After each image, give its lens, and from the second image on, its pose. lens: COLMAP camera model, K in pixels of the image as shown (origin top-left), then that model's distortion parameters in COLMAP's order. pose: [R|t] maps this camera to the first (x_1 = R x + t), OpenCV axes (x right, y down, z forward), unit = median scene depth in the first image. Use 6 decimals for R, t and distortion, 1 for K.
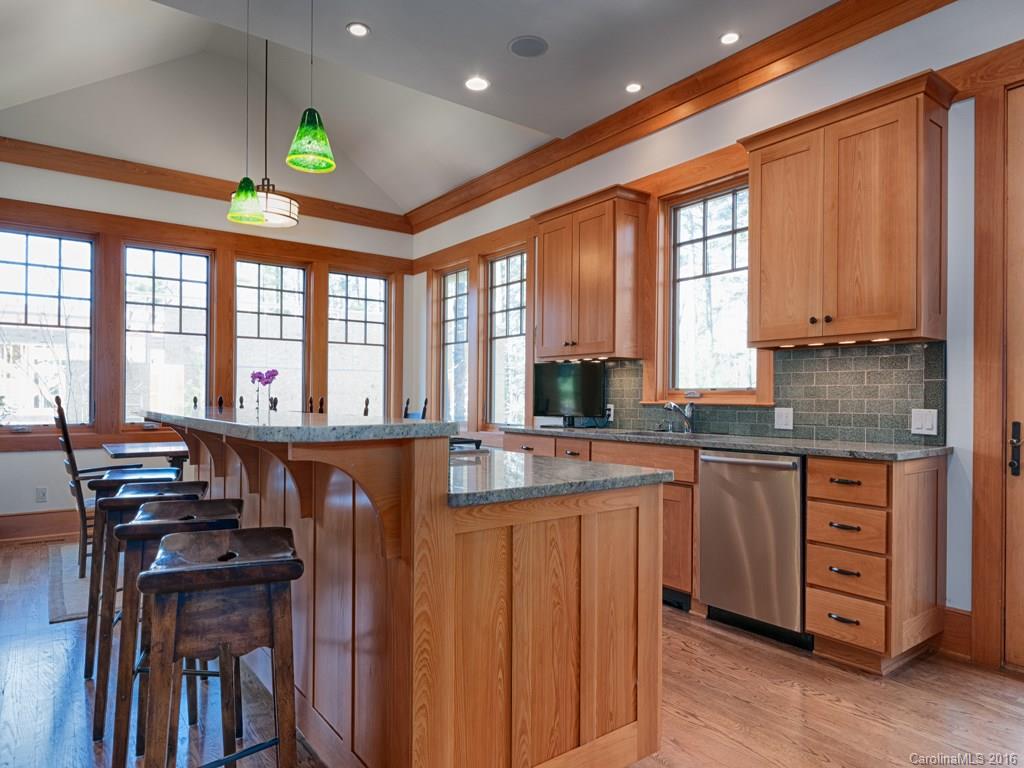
lens RADIAL K [[625.1, 0, 509.2], [0, 625.1, 392.7], [0, 0, 1]] dist [-0.000961, 0.000754]
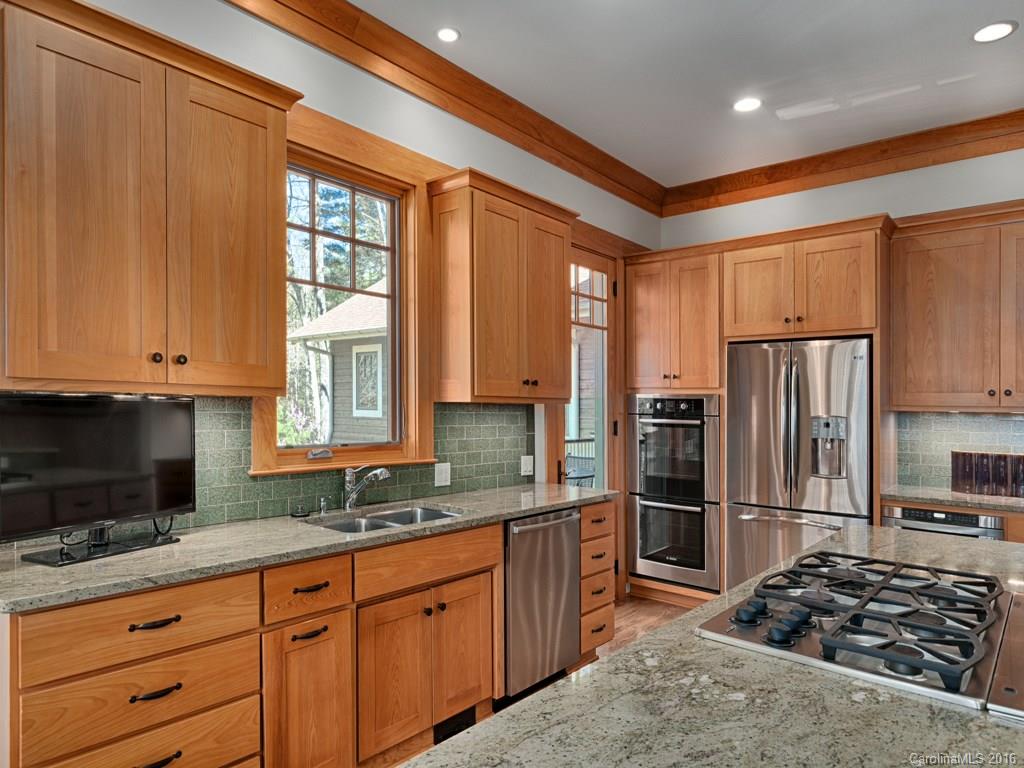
lens RADIAL K [[625.1, 0, 513.0], [0, 625.1, 406.5], [0, 0, 1]] dist [-0.000961, 0.000754]
pose [[-0.211078, -0.005674, 0.977453, -0.504307], [-0.020820, 0.999782, 0.001308, -0.064966], [-0.977247, -0.020074, -0.211150, 1.100357]]
